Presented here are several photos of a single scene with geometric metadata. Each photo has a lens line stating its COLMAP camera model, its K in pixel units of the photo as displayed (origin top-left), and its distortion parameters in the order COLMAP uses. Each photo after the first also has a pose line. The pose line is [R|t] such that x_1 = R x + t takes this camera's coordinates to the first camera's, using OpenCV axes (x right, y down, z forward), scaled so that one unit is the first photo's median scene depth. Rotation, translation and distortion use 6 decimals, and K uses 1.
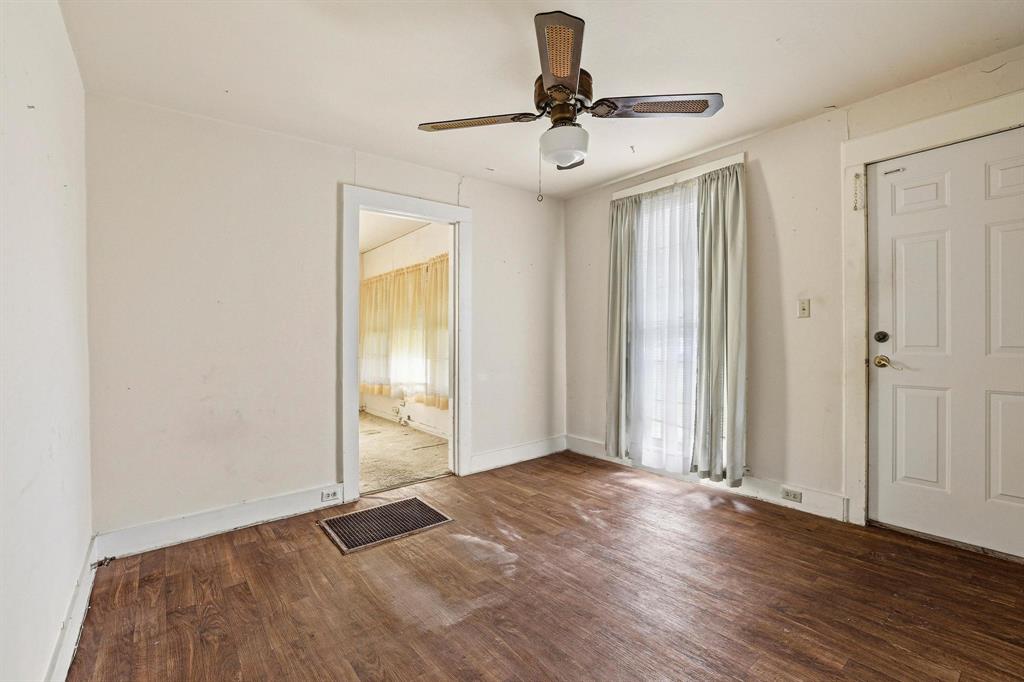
lens RADIAL K [[448.0, 0, 510.4], [0, 448.0, 348.2], [0, 0, 1]] dist [-0.003731, 0.001377]
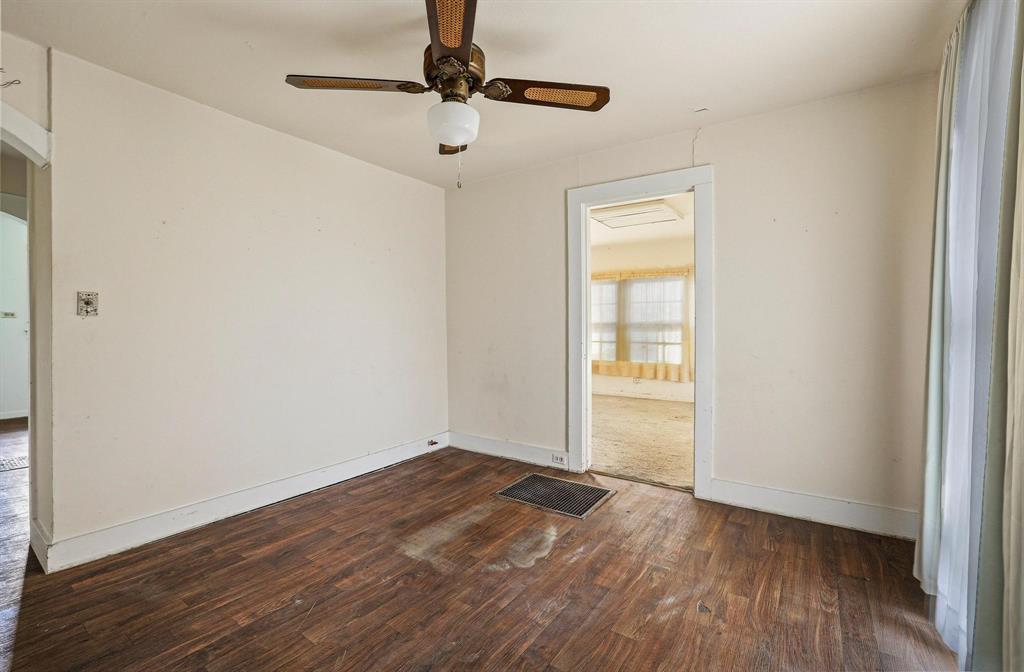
lens RADIAL K [[445.8, 0, 511.9], [0, 445.8, 328.2], [0, 0, 1]] dist [-0.005631, -0.000261]
pose [[0.272376, 0.009357, -0.962145, 0.745384], [-0.023498, 0.999719, 0.003071, -0.013378], [0.961904, 0.021772, 0.272519, 0.615986]]
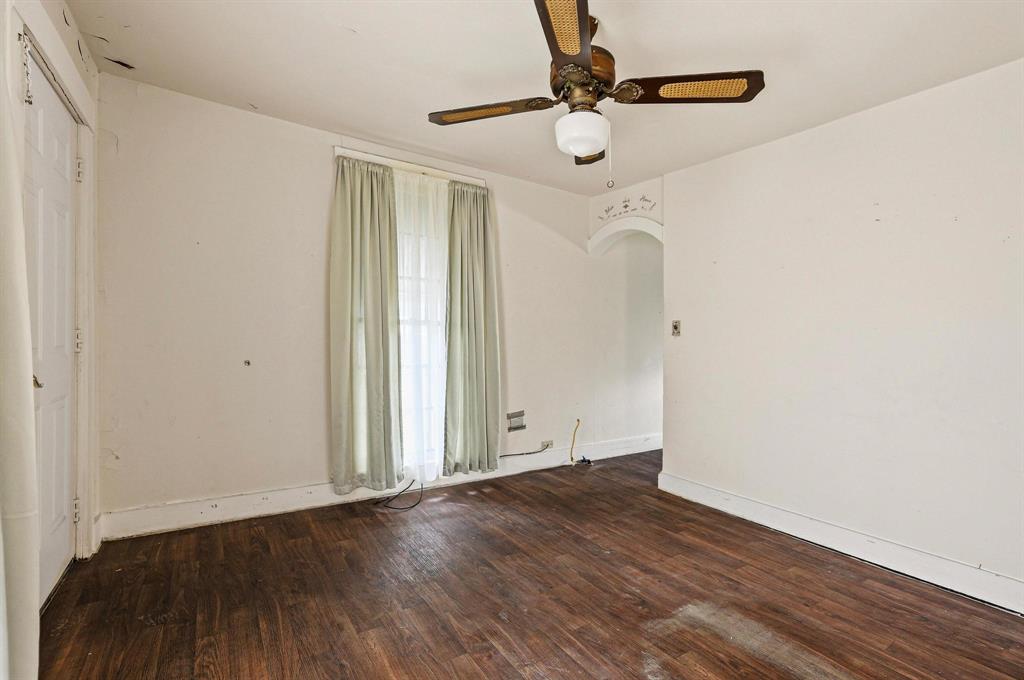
lens RADIAL K [[448.0, 0, 504.9], [0, 448.0, 340.9], [0, 0, 1]] dist [-0.003731, 0.001377]
pose [[-0.995744, -0.020365, 0.089889, 0.143194], [-0.018577, 0.999613, 0.020690, -0.019421], [-0.090275, 0.018932, -0.995737, 1.386436]]
